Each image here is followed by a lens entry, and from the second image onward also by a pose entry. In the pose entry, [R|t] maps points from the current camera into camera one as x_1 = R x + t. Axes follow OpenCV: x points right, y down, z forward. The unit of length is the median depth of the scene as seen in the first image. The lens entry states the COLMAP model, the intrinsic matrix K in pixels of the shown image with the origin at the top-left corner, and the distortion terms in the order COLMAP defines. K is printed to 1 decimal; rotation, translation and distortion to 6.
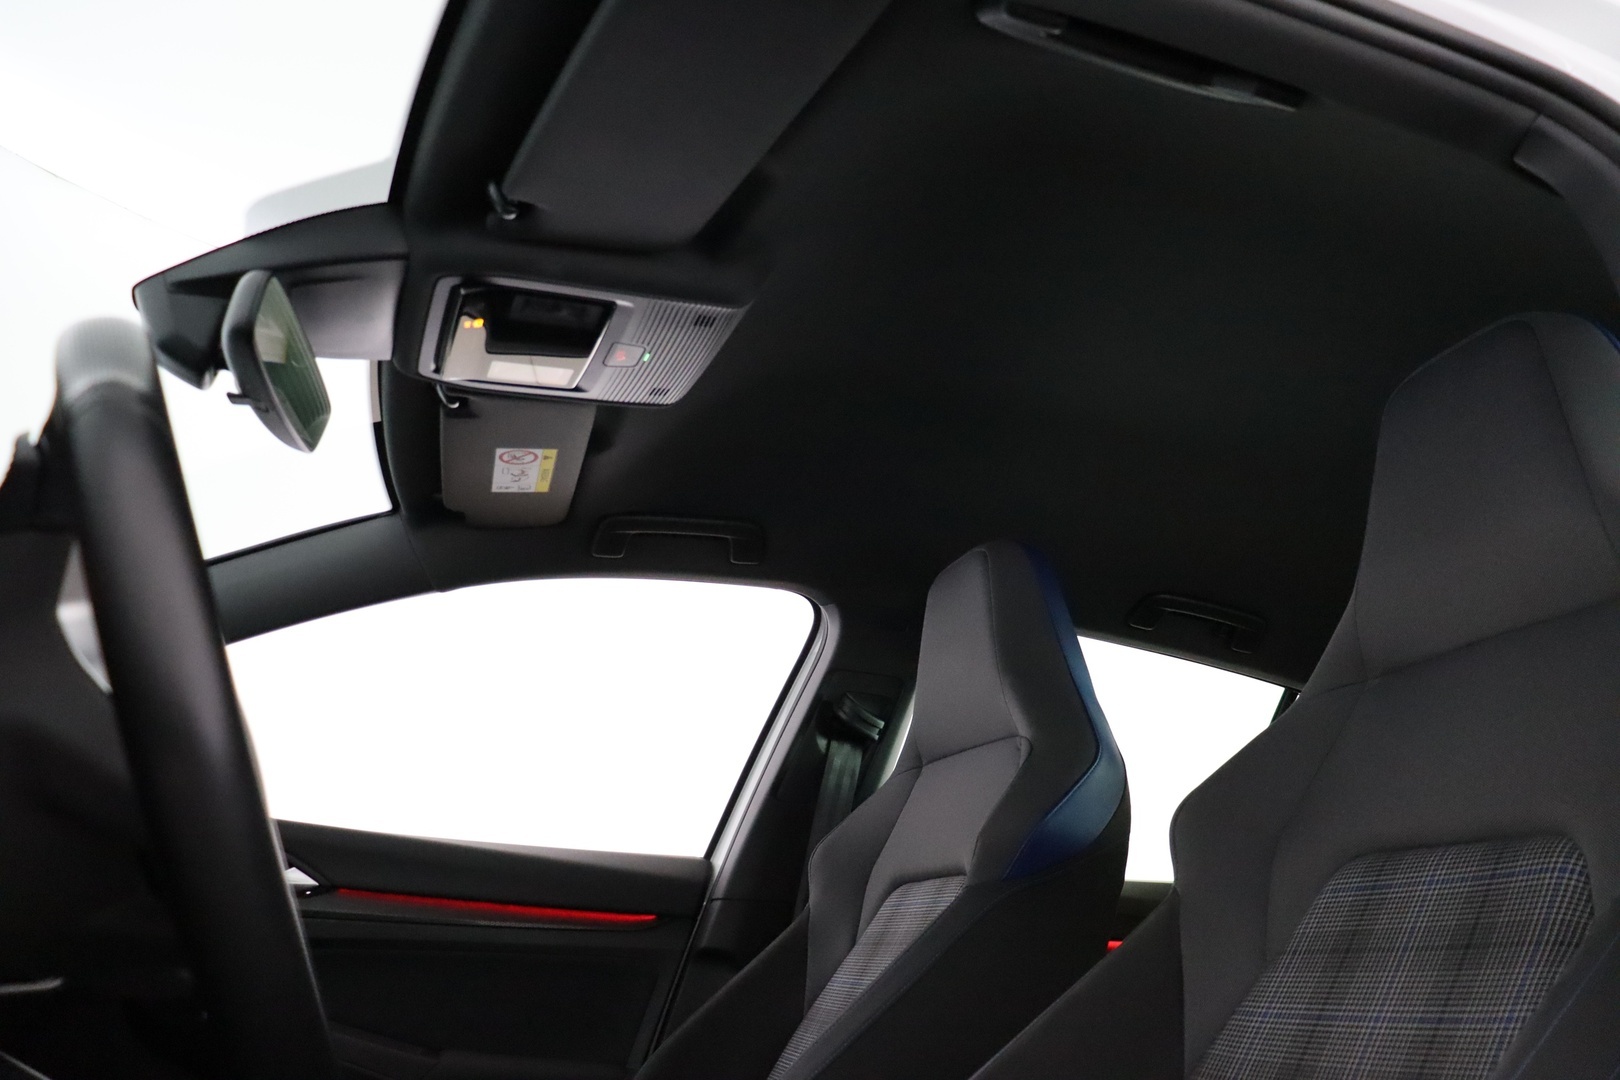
lens RADIAL K [[1314.6, 0, 810.0], [0, 1314.6, 540.0], [0, 0, 1]] dist [-0.177068, 0.125403]
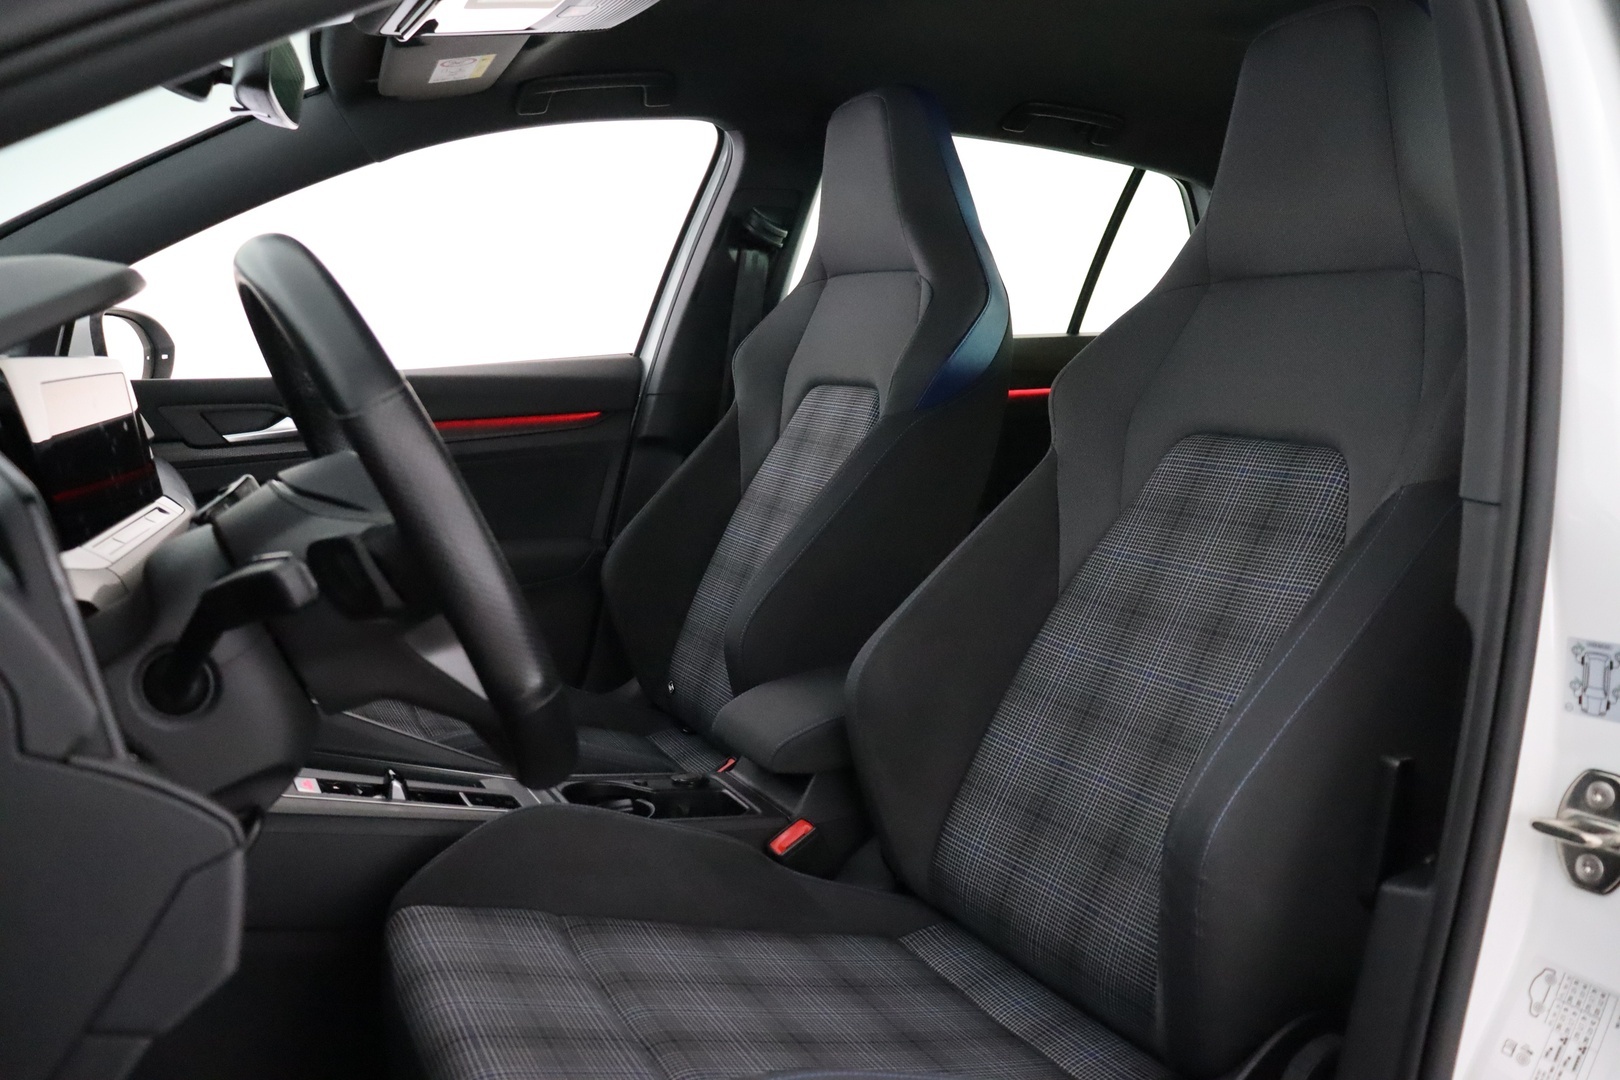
lens RADIAL K [[1314.6, 0, 810.0], [0, 1314.6, 540.0], [0, 0, 1]] dist [-0.177068, 0.125403]
pose [[0.990331, -0.086699, 0.108294, -0.074974], [0.022253, 0.869820, 0.492867, -0.199596], [-0.136928, -0.485692, 0.863339, -0.106602]]
